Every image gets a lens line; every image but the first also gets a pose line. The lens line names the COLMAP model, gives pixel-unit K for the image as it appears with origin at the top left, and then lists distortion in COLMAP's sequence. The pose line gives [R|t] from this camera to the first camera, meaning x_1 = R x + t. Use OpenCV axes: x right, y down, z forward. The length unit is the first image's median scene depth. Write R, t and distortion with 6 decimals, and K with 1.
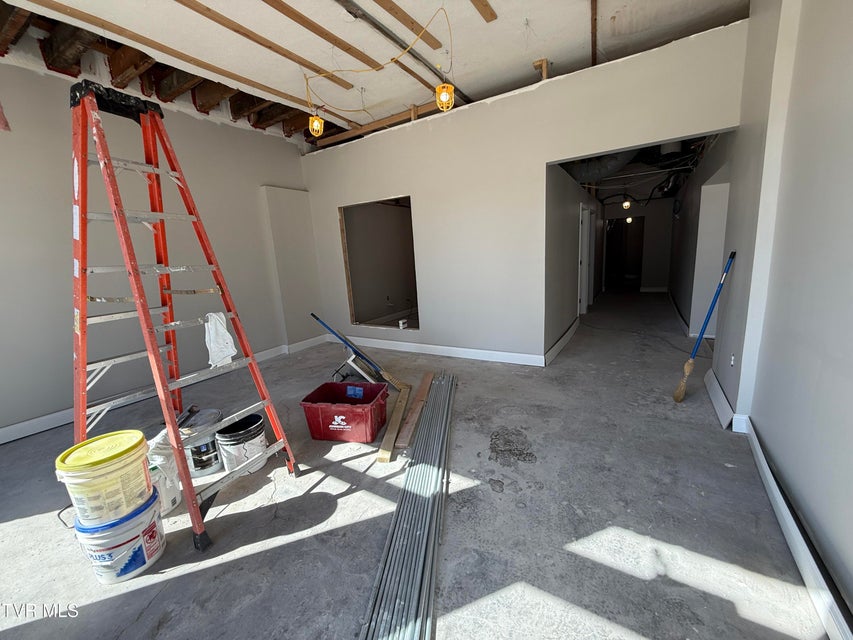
lens RADIAL K [[338.3, 0, 429.0], [0, 338.3, 315.1], [0, 0, 1]] dist [-0.001442, 0.000775]
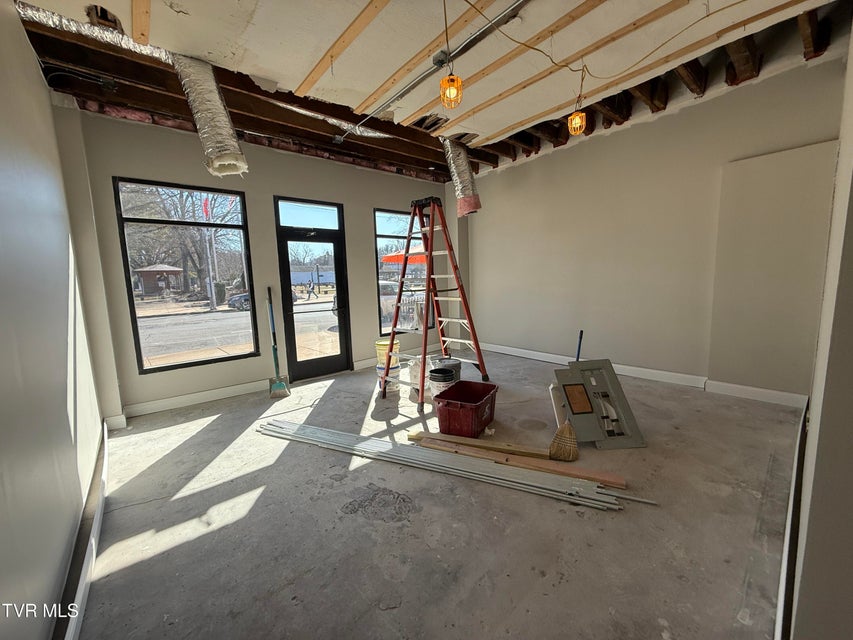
lens RADIAL K [[338.3, 0, 427.4], [0, 338.3, 322.1], [0, 0, 1]] dist [-0.001442, 0.000775]
pose [[-0.306786, 0.197096, -0.931147, 1.023601], [-0.114117, 0.963649, 0.241574, -0.331203], [0.944913, 0.180371, -0.273142, 1.398096]]
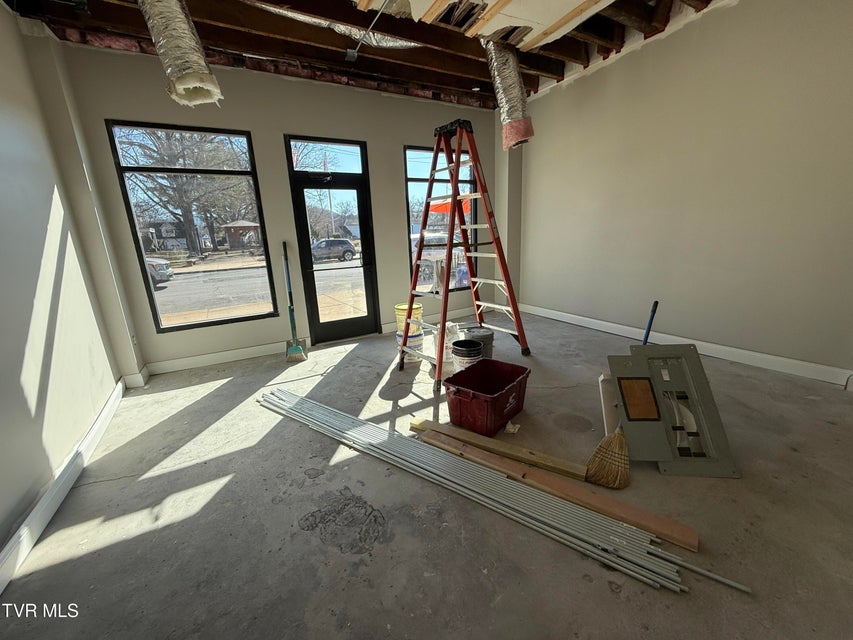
lens RADIAL K [[338.3, 0, 427.6], [0, 338.3, 321.8], [0, 0, 1]] dist [-0.001442, 0.000775]
pose [[-0.479060, 0.305532, -0.822892, 0.671367], [-0.077503, 0.919083, 0.386367, -0.308090], [0.874354, 0.248869, -0.416616, 1.470512]]
